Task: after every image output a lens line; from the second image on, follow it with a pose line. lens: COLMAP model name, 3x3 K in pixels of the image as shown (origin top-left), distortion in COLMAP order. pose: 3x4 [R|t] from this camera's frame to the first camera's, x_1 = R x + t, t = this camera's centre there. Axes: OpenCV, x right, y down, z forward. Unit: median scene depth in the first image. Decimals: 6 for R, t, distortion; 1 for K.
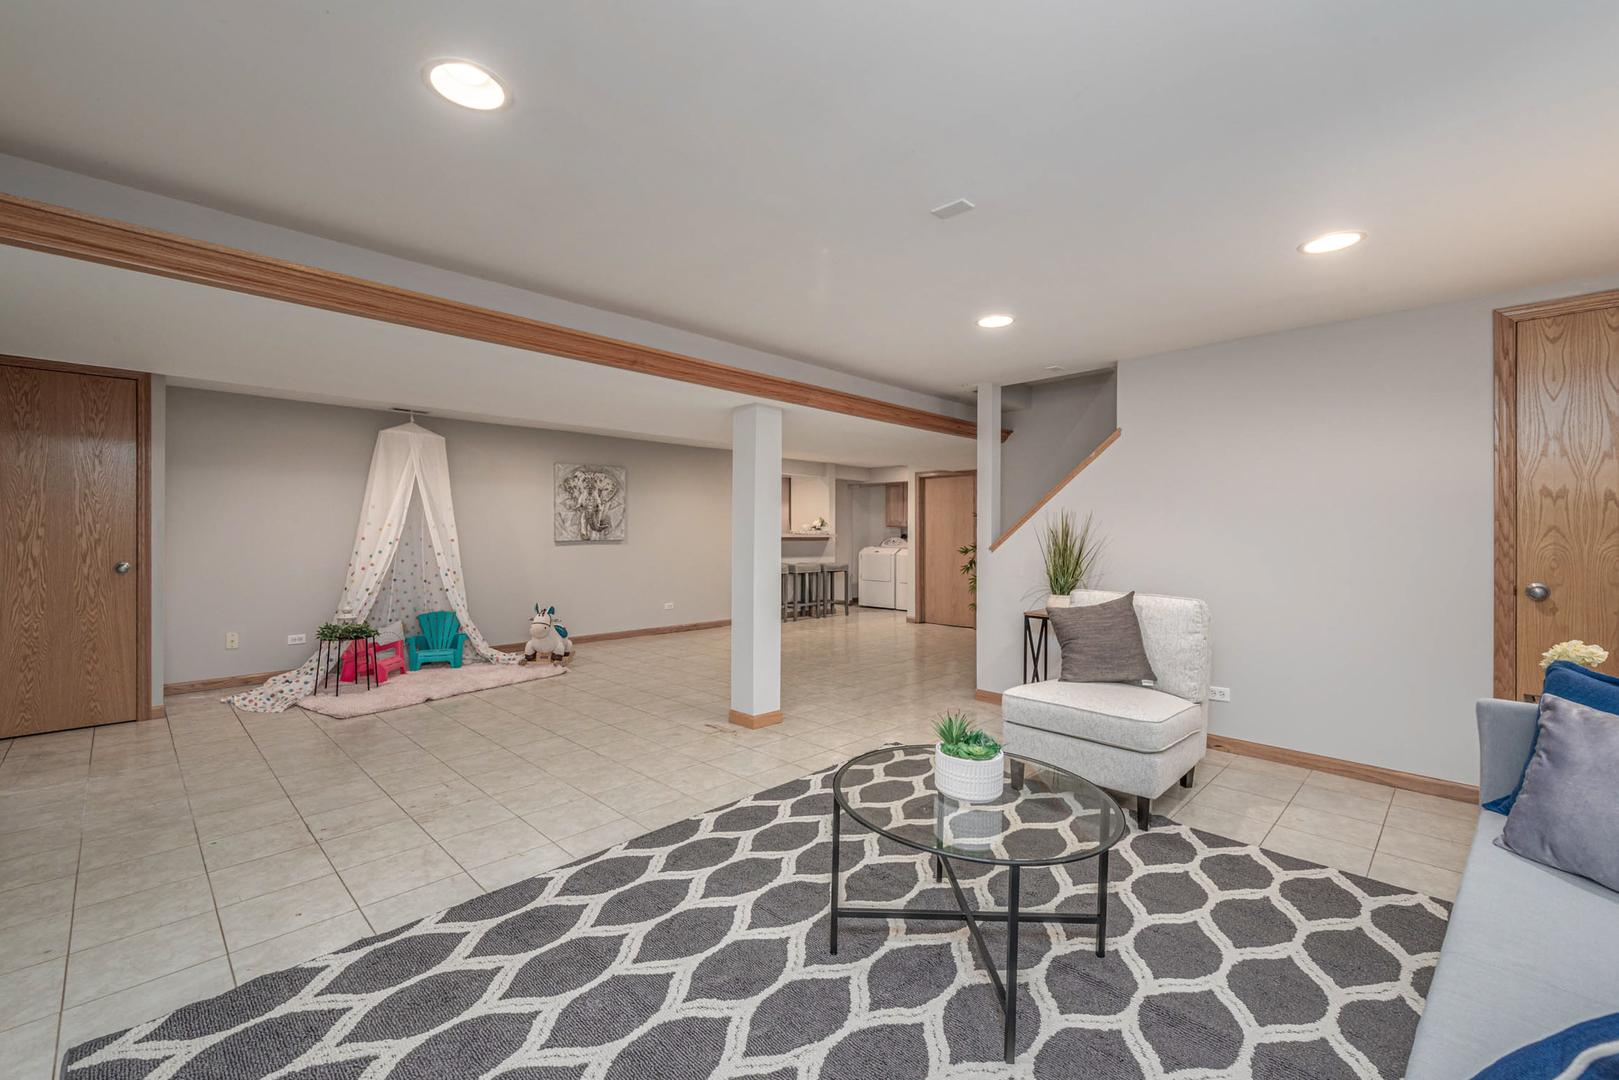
lens RADIAL K [[671.4, 0, 800.7], [0, 671.4, 537.3], [0, 0, 1]] dist [0.004041, -0.000293]
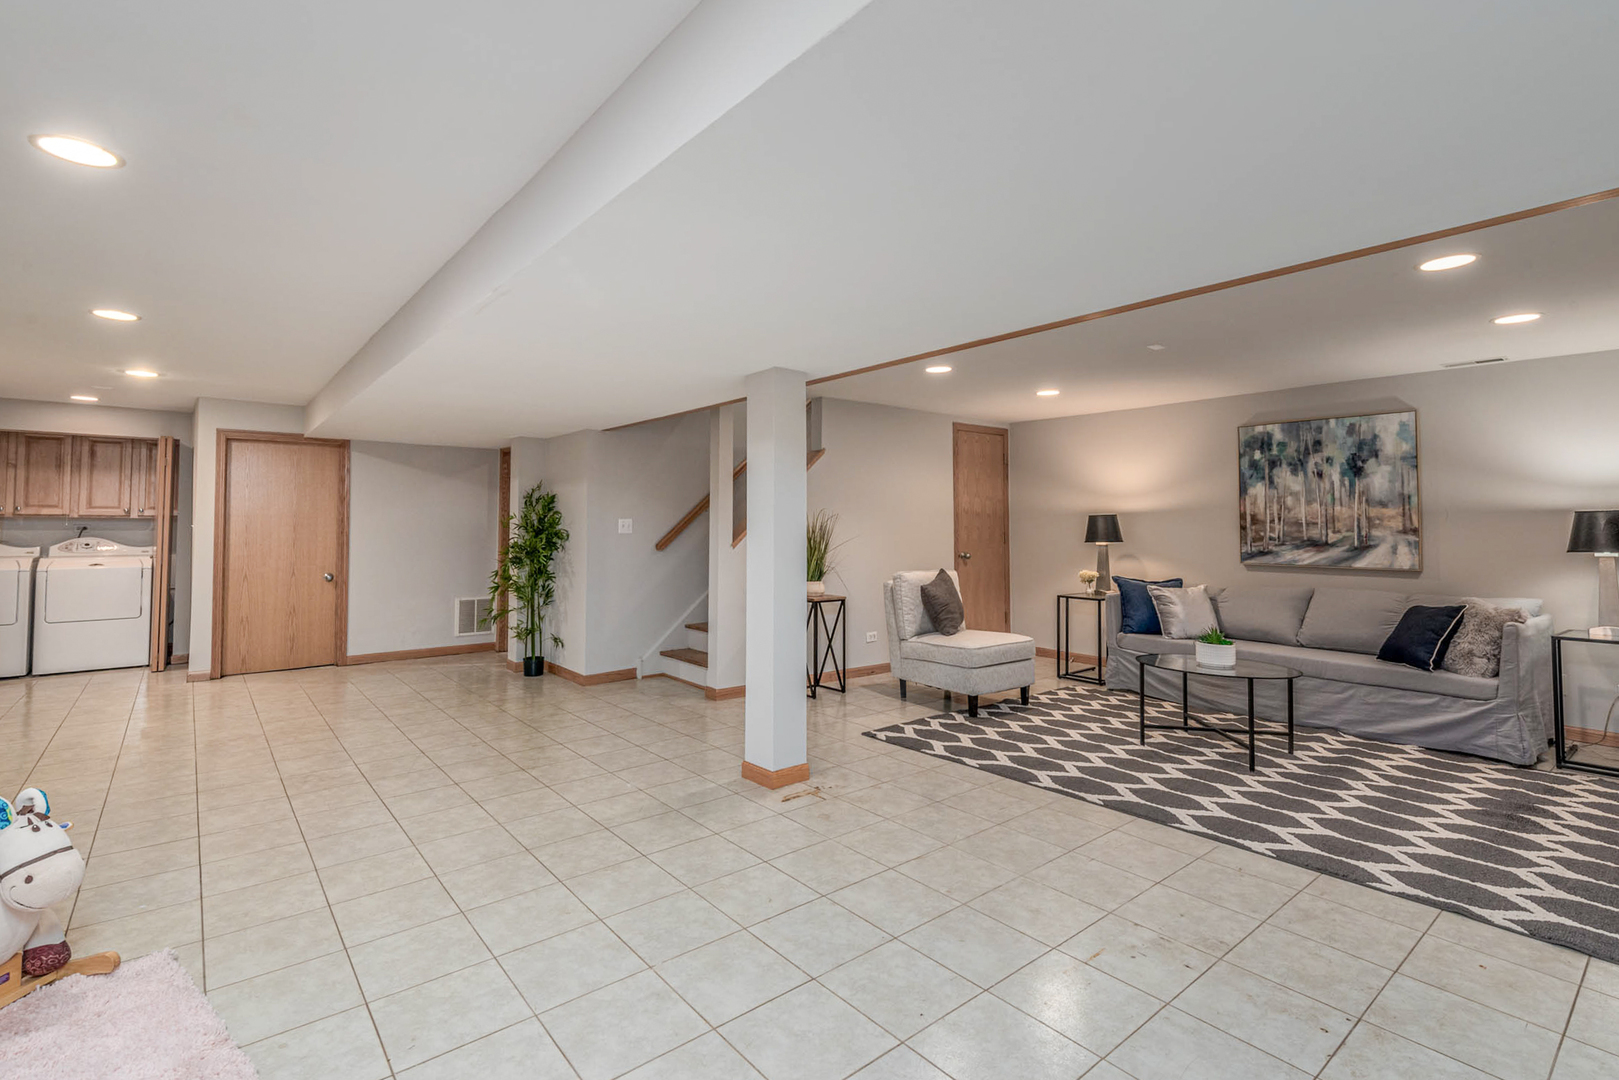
lens RADIAL K [[726.6, 0, 783.1], [0, 726.6, 500.1], [0, 0, 1]] dist [-0.002091, -0.000809]
pose [[0.132020, 0.032468, 0.990715, -0.903636], [0.007387, 0.999403, -0.033737, -0.016018], [-0.991220, 0.011772, 0.131702, 0.876509]]
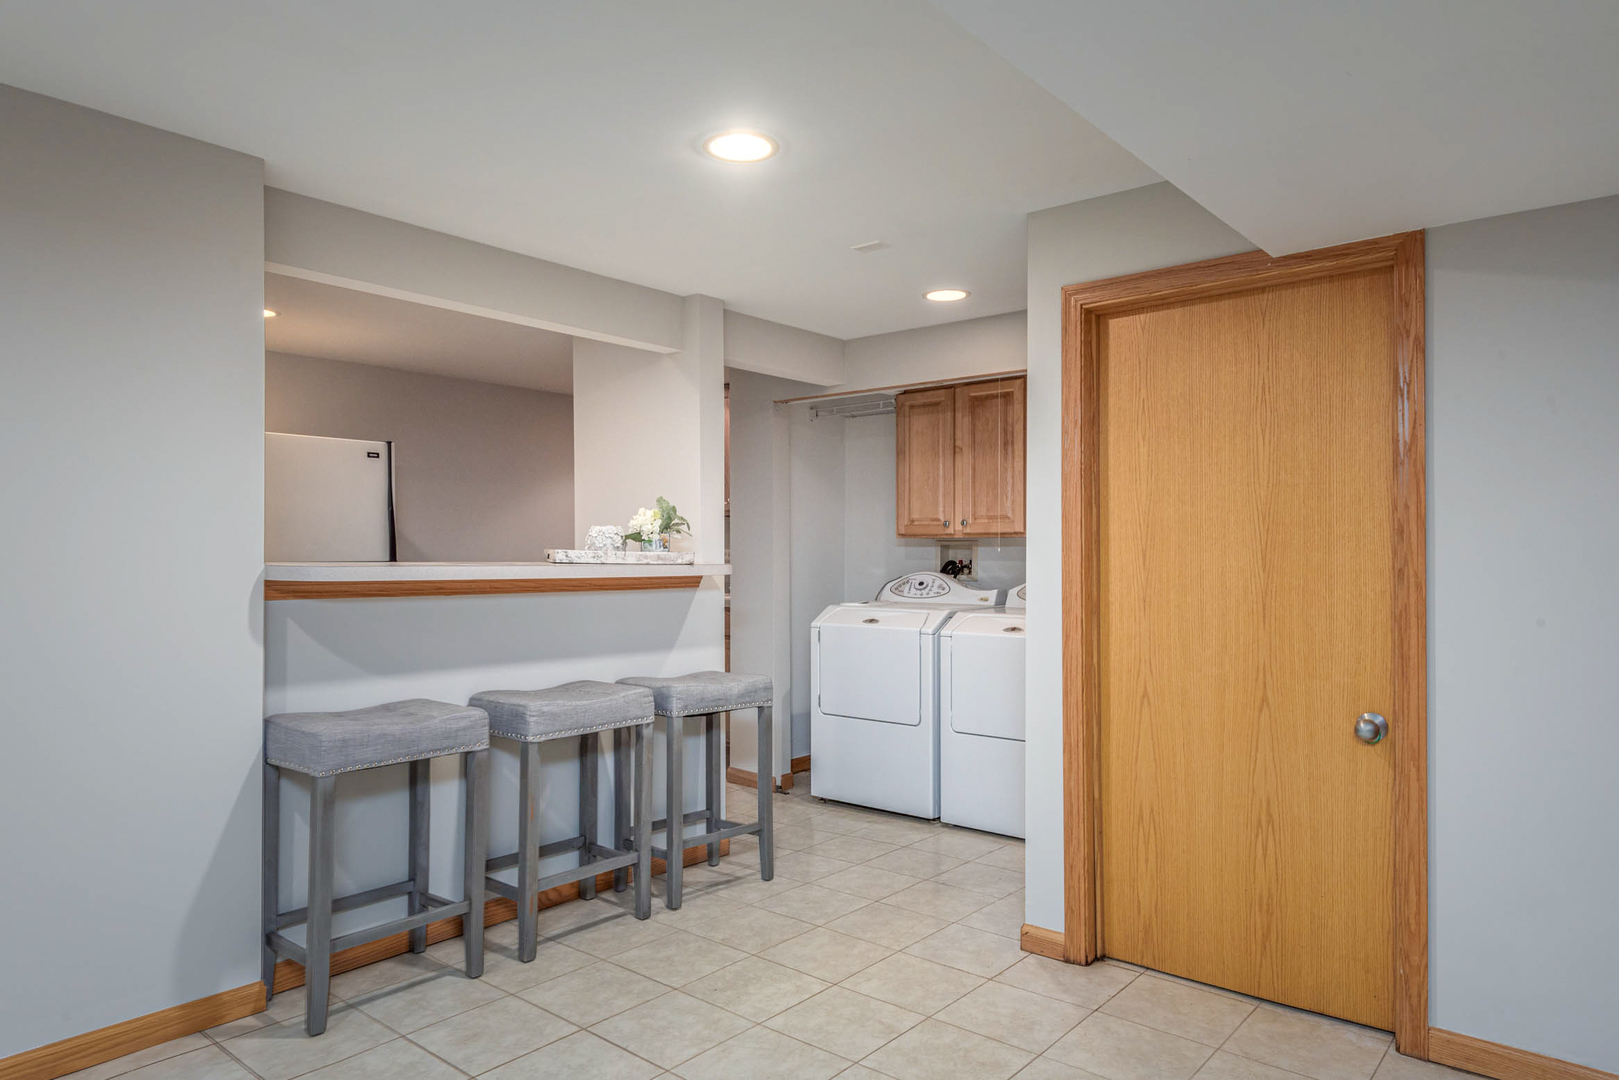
lens RADIAL K [[1009.5, 0, 806.9], [0, 1009.5, 545.7], [0, 0, 1]] dist [0.000017, 0.000069]
pose [[0.996448, -0.000235, 0.084206, 0.124344], [0.001423, 0.999900, -0.014049, -0.014994], [-0.084195, 0.014119, 0.996349, 1.460034]]
